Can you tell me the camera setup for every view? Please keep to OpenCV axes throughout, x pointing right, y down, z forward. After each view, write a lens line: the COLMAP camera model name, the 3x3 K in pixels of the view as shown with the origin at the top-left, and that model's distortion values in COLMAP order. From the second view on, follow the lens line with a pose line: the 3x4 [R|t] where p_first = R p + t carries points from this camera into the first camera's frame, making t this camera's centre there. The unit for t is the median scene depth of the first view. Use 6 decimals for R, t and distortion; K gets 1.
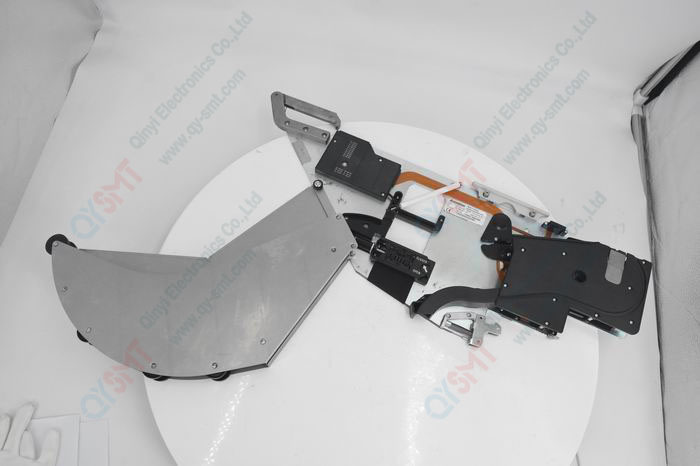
lens RADIAL K [[478.0, 0, 350.0], [0, 478.0, 233.0], [0, 0, 1]] dist [-0.136749, 0.082303]
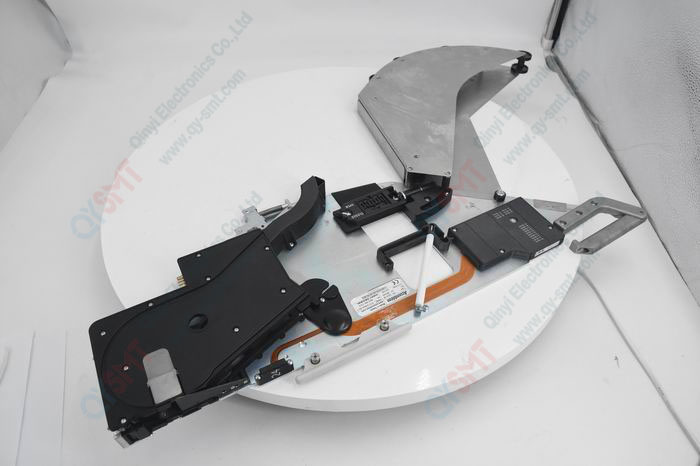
lens RADIAL K [[478.0, 0, 350.0], [0, 478.0, 233.0], [0, 0, 1]] dist [-0.136749, 0.082303]
pose [[-0.592279, 0.547590, -0.591060, 0.636476], [-0.748670, -0.102866, 0.654914, -0.464515], [0.297824, 0.830400, 0.470889, 0.575912]]
